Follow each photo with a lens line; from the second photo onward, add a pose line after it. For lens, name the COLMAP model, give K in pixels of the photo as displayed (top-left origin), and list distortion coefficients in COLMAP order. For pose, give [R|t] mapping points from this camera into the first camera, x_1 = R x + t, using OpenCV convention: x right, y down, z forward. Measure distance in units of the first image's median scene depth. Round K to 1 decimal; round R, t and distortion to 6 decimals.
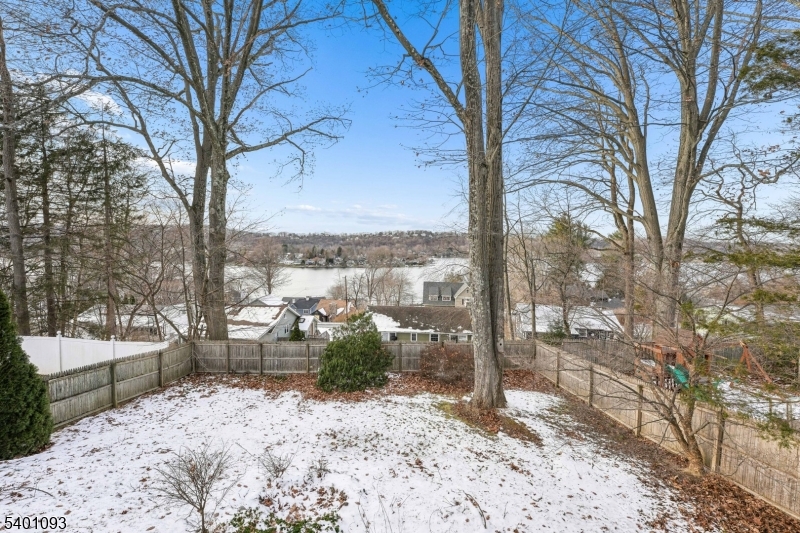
lens RADIAL K [[322.8, 0, 398.8], [0, 322.8, 264.6], [0, 0, 1]] dist [-0.001376, -0.000240]
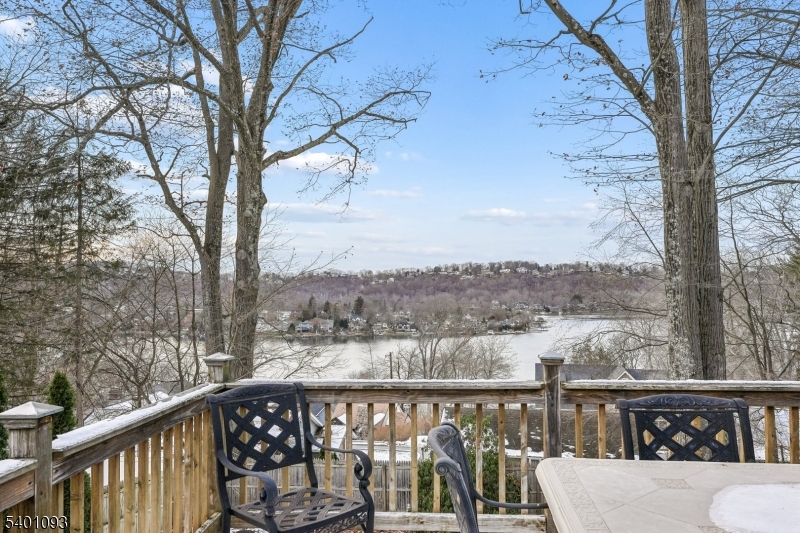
lens RADIAL K [[629.4, 0, 401.4], [0, 629.4, 281.4], [0, 0, 1]] dist [0.066254, -0.006151]
pose [[0.993297, -0.020669, -0.113726, -0.106834], [0.011830, 0.996895, -0.077854, -0.007763], [0.114982, 0.075987, 0.990457, -0.211368]]
